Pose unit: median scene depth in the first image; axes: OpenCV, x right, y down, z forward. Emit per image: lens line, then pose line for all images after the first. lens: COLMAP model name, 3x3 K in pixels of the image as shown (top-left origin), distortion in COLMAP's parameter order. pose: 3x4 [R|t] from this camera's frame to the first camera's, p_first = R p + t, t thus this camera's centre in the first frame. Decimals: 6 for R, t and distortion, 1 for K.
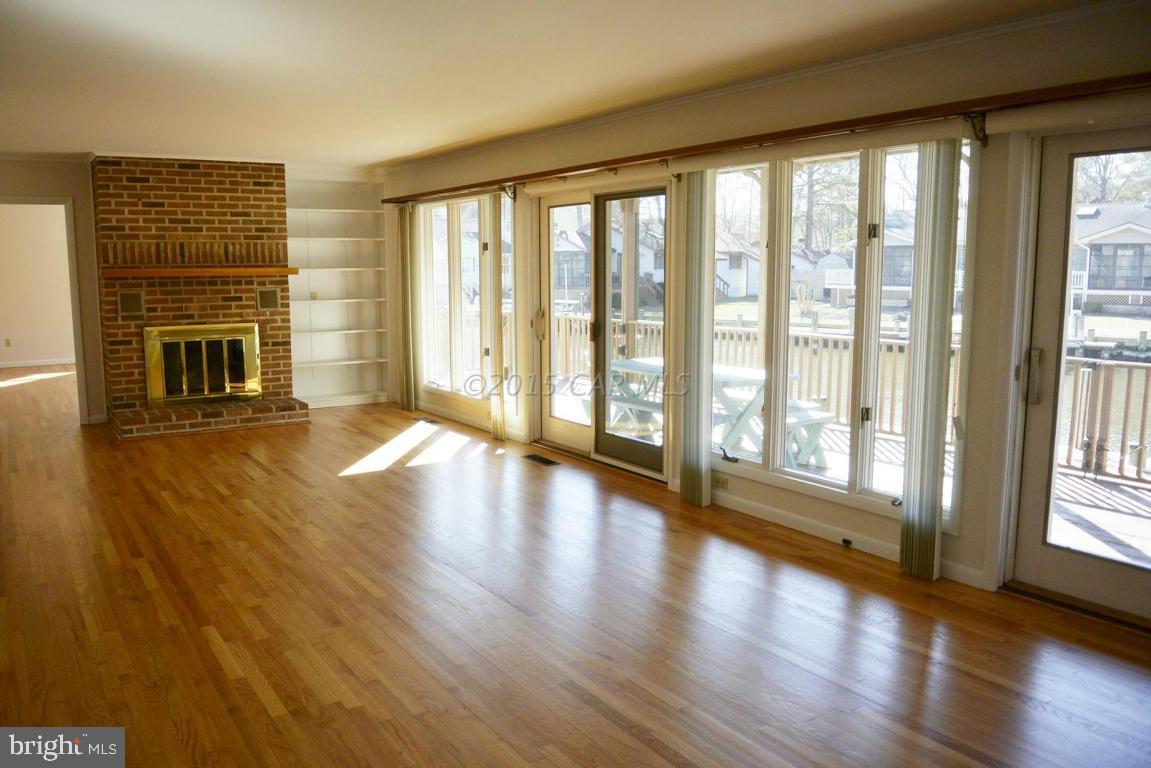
lens RADIAL K [[868.5, 0, 570.2], [0, 868.5, 394.8], [0, 0, 1]] dist [-0.057452, 0.018241]
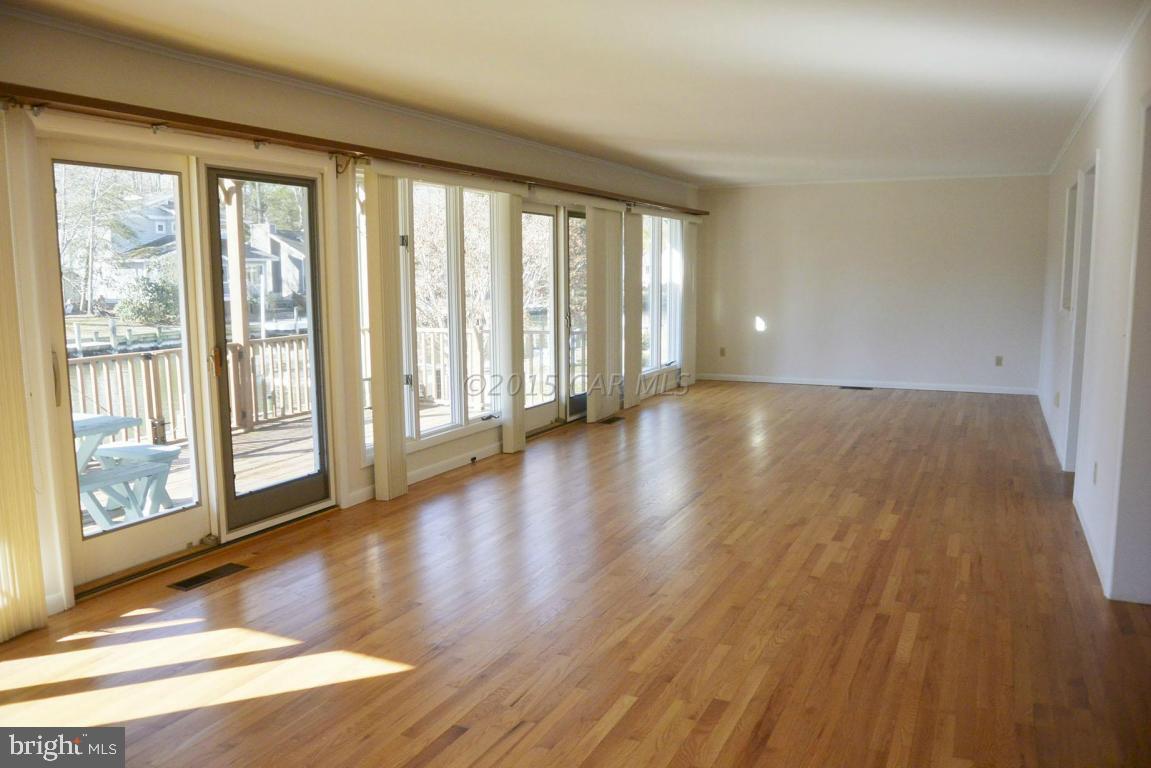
lens RADIAL K [[868.5, 0, 567.3], [0, 868.5, 382.9], [0, 0, 1]] dist [-0.057452, 0.018241]
pose [[-0.496719, -0.098283, 0.862329, -1.126812], [0.138335, 0.971900, 0.190455, -0.234254], [-0.856816, 0.213893, -0.469165, 1.733810]]
